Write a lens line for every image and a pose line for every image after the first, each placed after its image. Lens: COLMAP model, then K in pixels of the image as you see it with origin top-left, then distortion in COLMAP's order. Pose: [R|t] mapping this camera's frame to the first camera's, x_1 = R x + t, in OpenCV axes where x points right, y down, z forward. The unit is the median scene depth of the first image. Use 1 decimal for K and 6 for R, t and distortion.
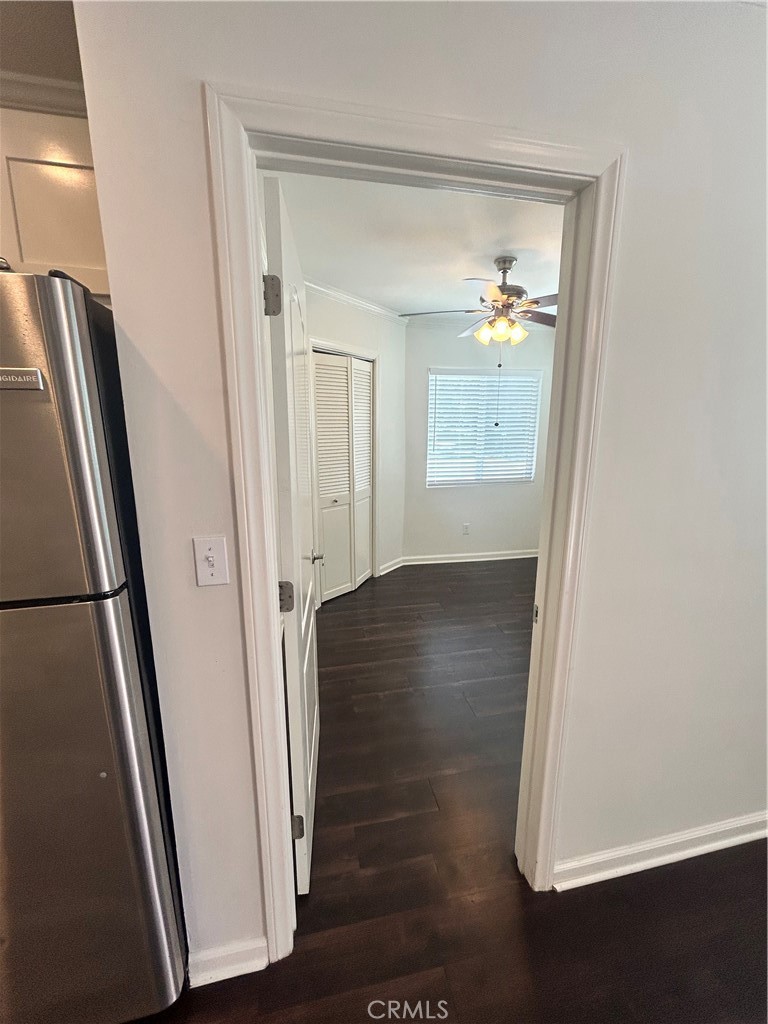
lens RADIAL K [[413.8, 0, 385.9], [0, 413.8, 509.7], [0, 0, 1]] dist [0.001039, 0.000614]
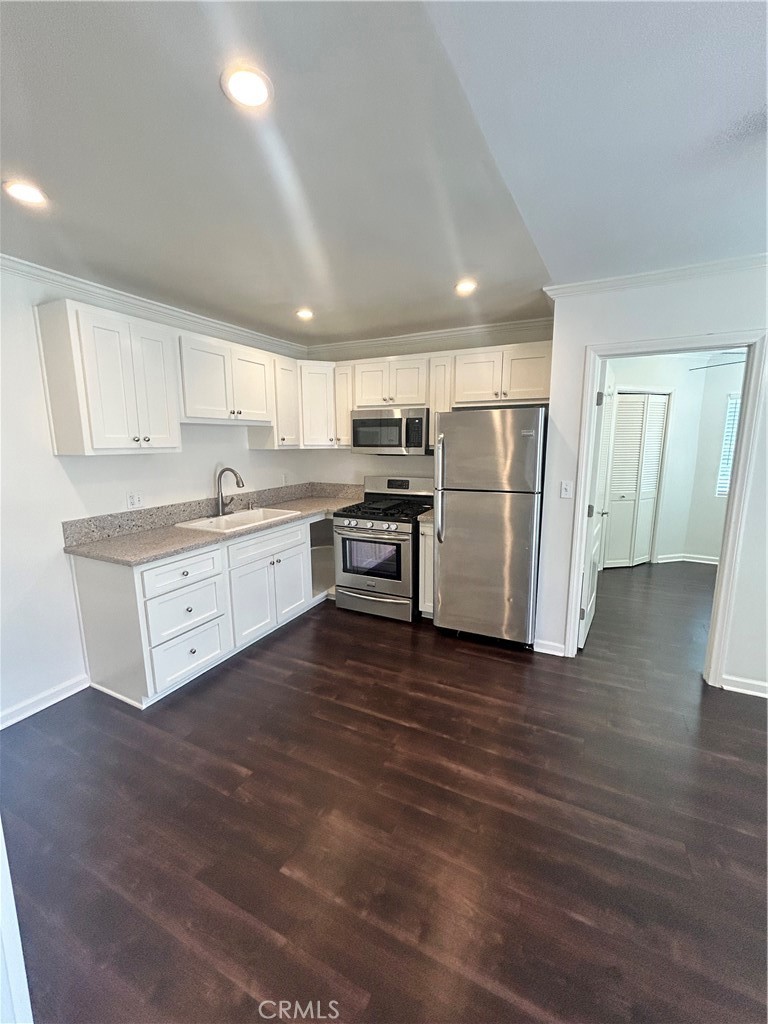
lens RADIAL K [[413.8, 0, 385.9], [0, 413.8, 509.7], [0, 0, 1]] dist [0.001039, 0.000614]
pose [[0.784674, 0.099090, -0.611938, 0.106512], [-0.121889, 0.992534, 0.004424, 0.110339], [0.607808, 0.071117, 0.790893, -0.574360]]
